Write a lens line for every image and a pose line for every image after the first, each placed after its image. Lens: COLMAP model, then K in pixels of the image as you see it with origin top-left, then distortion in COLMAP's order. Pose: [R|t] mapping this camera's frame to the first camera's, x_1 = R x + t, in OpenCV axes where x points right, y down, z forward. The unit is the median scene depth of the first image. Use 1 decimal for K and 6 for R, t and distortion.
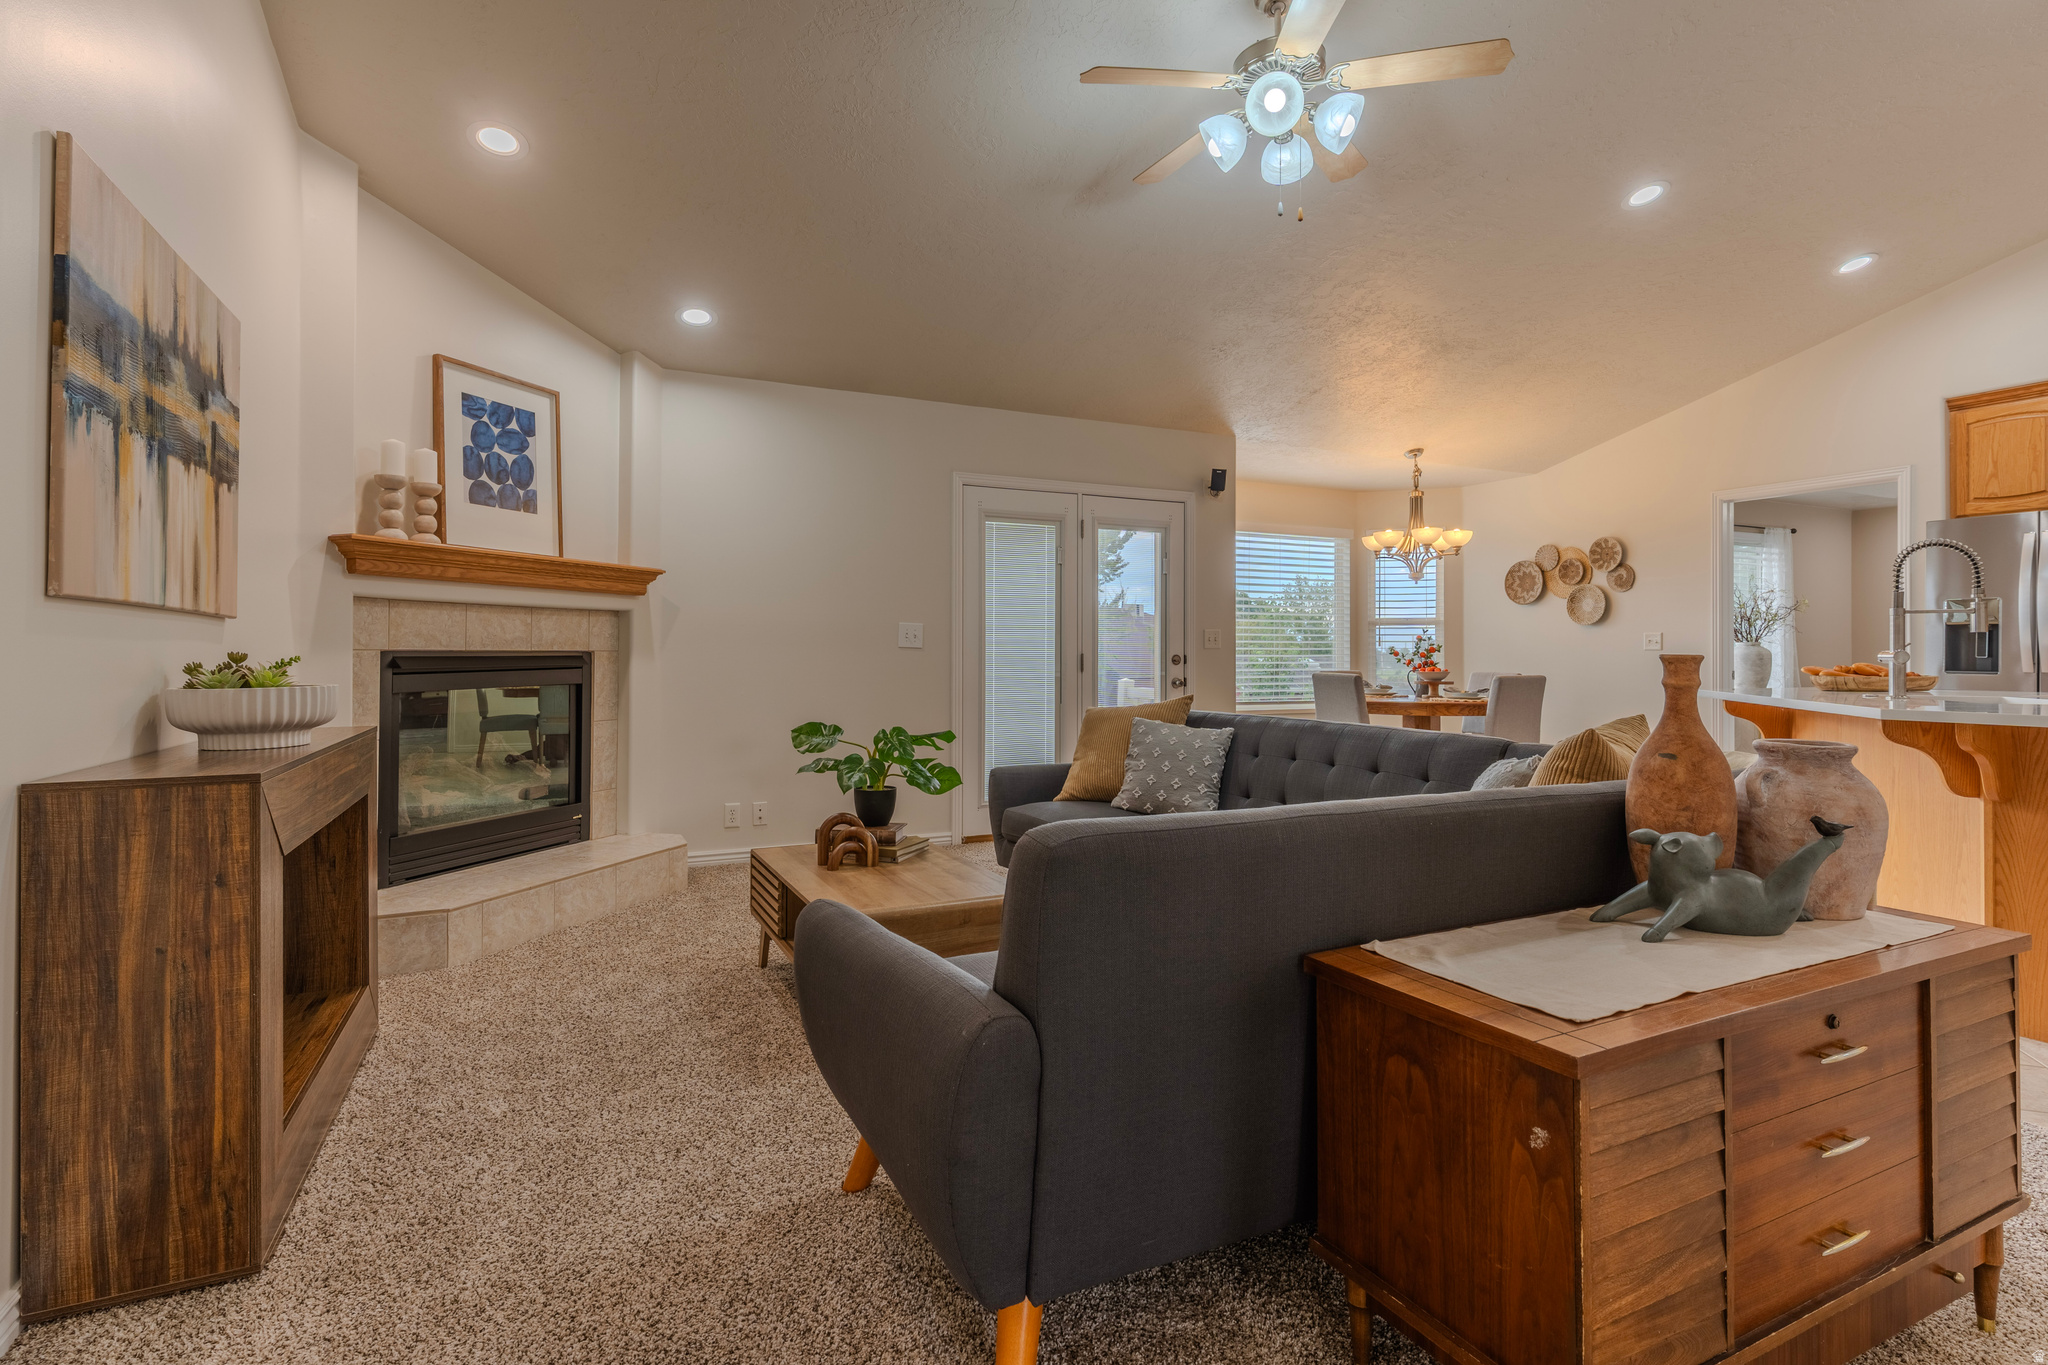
lens RADIAL K [[984.1, 0, 1030.5], [0, 984.1, 655.1], [0, 0, 1]] dist [0.002618, 0.000015]
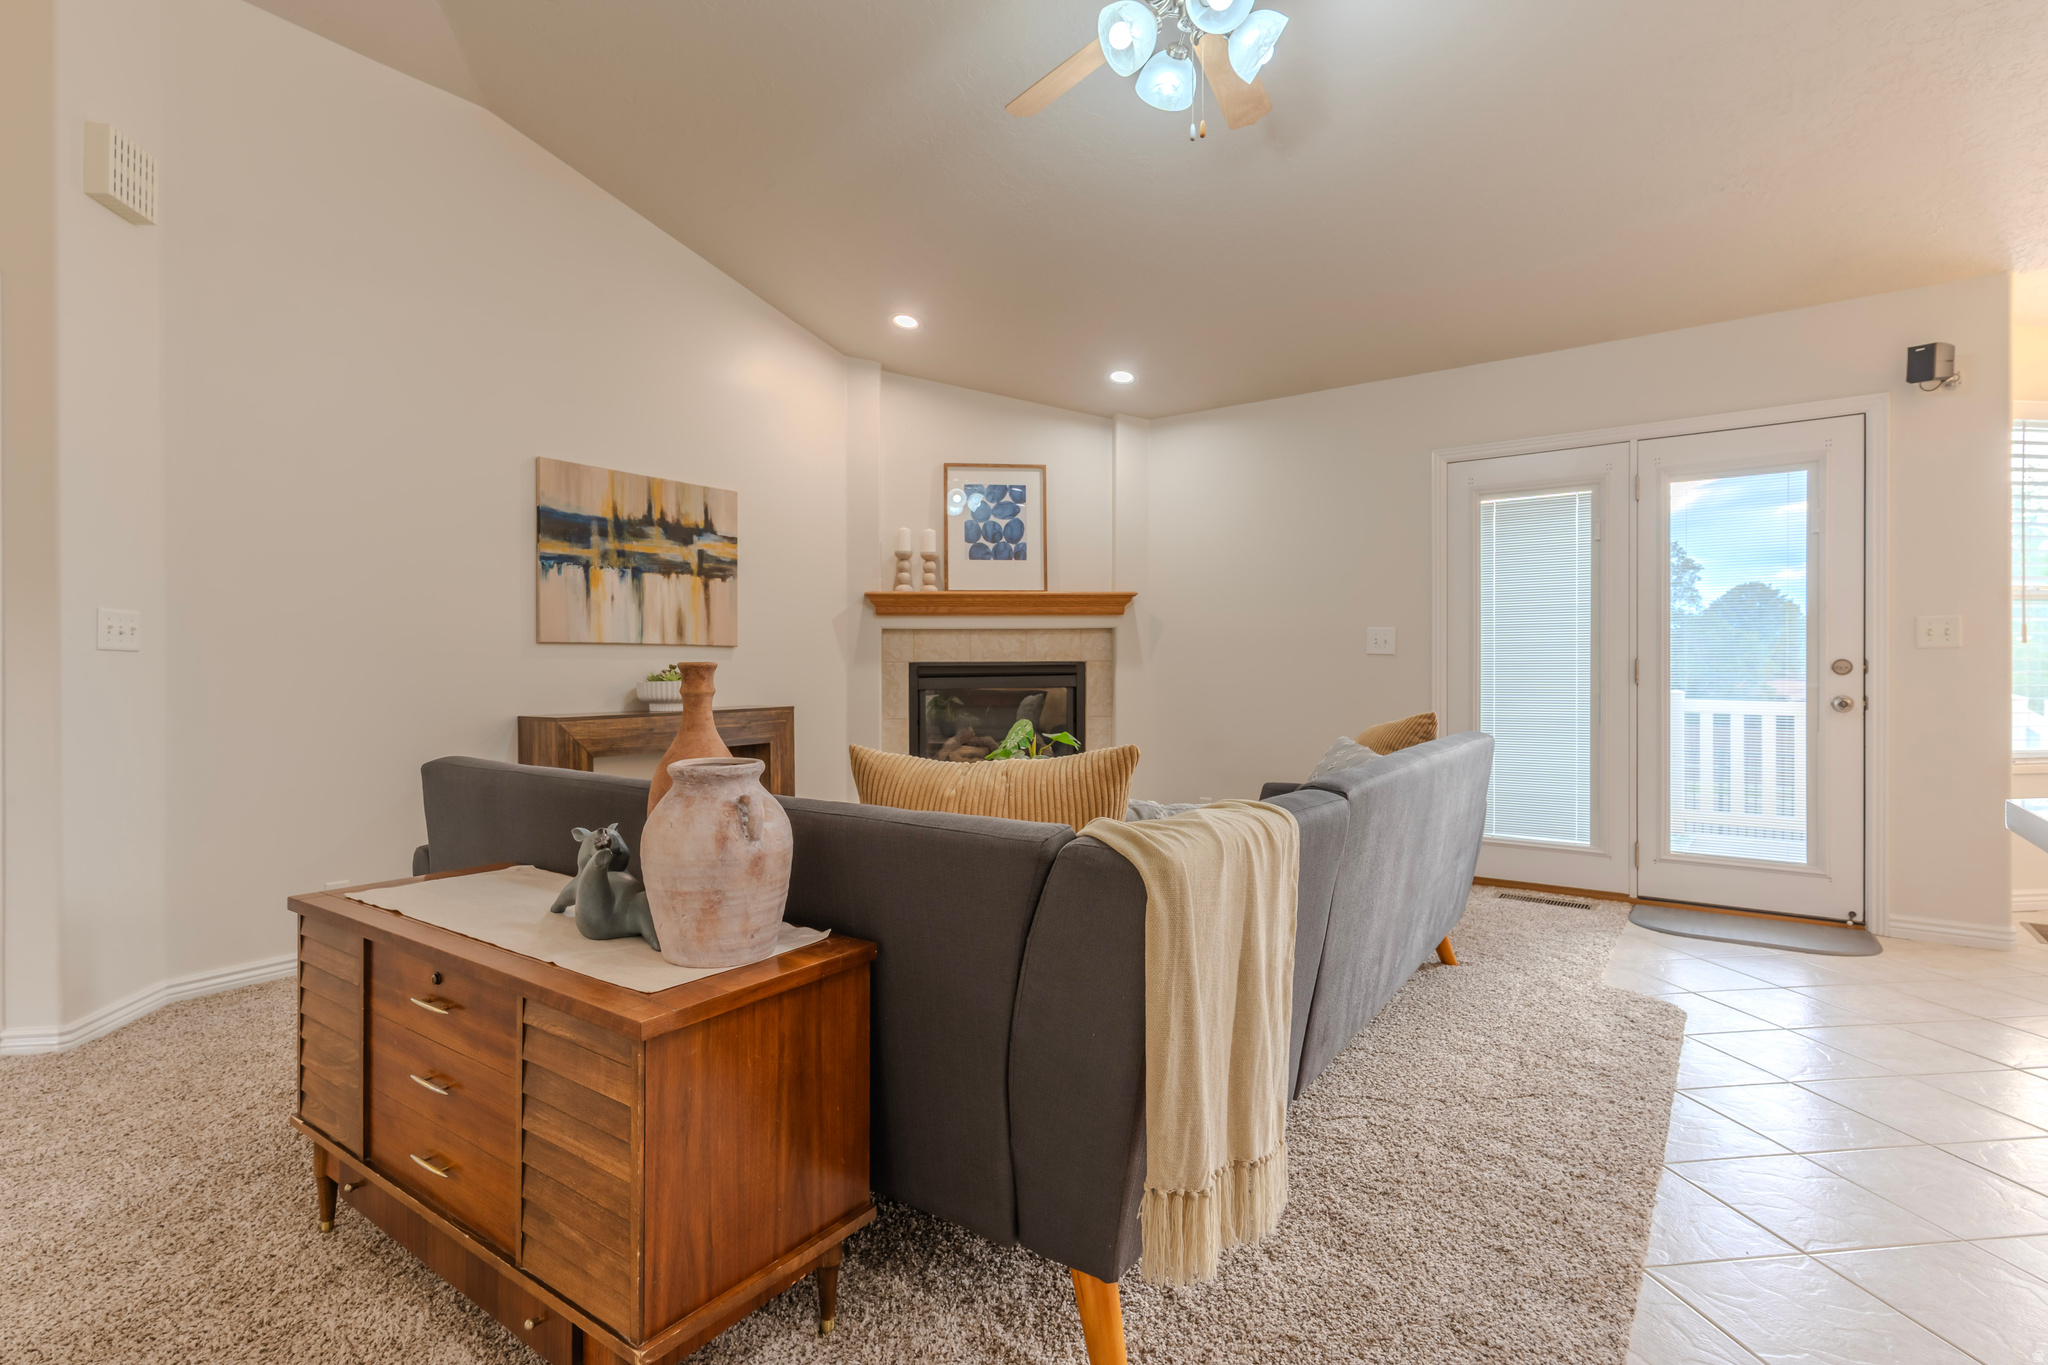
lens RADIAL K [[990.7, 0, 999.4], [0, 990.7, 669.7], [0, 0, 1]] dist [-0.001418, 0.000082]
pose [[0.457875, 0.000425, -0.889017, 1.048901], [0.005713, 0.999978, 0.003420, 0.002755], [0.888998, -0.006645, 0.457862, 0.528354]]
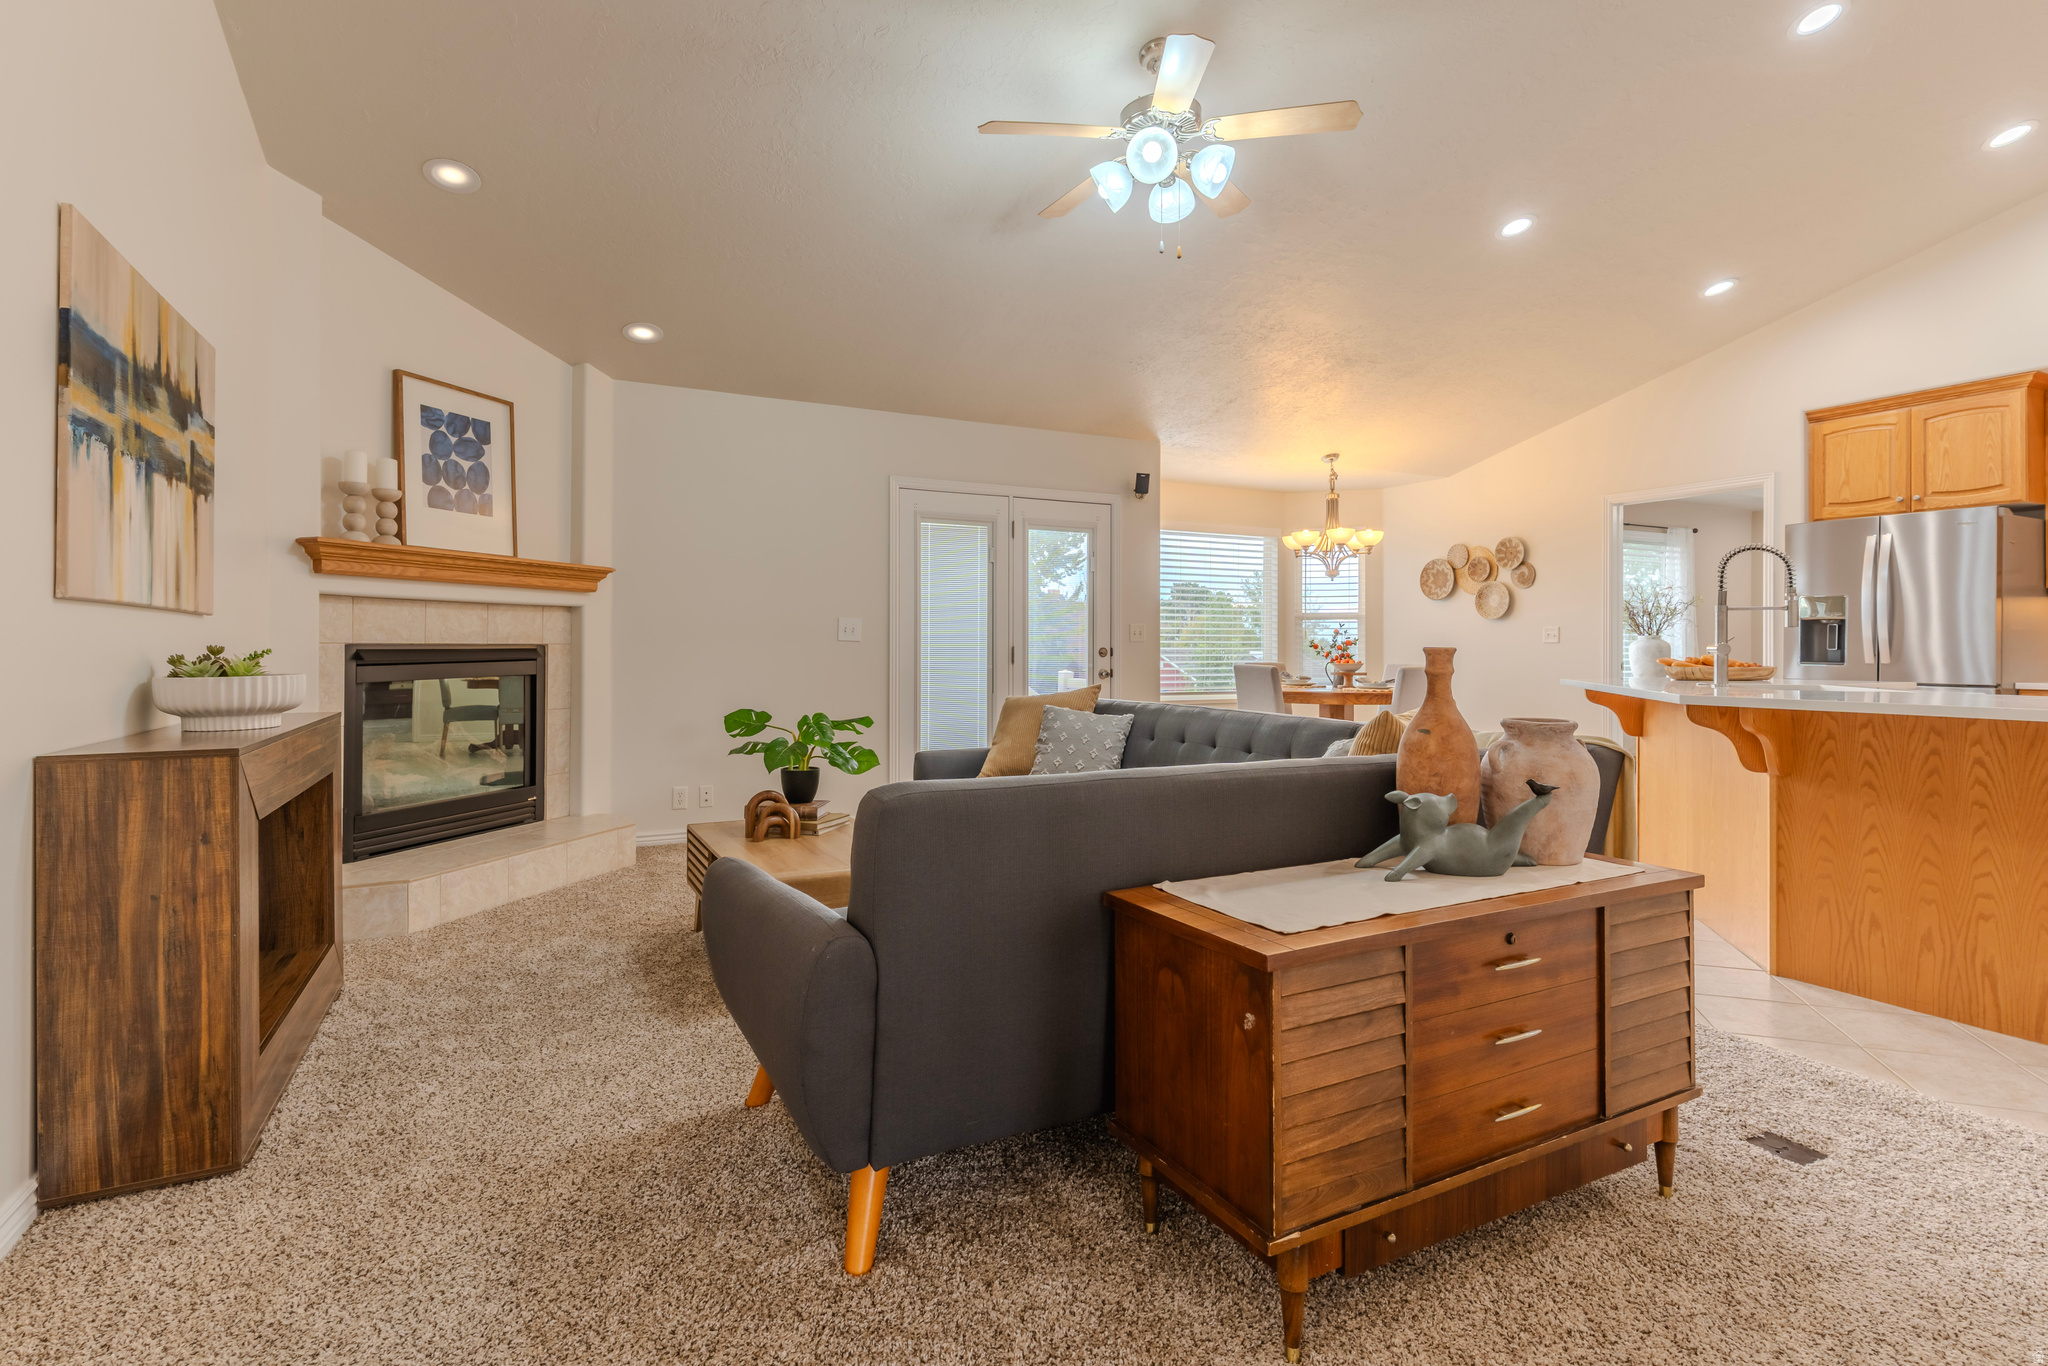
lens RADIAL K [[970.3, 0, 1015.6], [0, 970.3, 653.2], [0, 0, 1]] dist [0.002086, 0.000675]
pose [[0.999824, -0.000389, 0.018761, 0.076373], [0.000287, 0.999985, 0.005411, 0.000248], [-0.018763, -0.005405, 0.999809, -0.108870]]
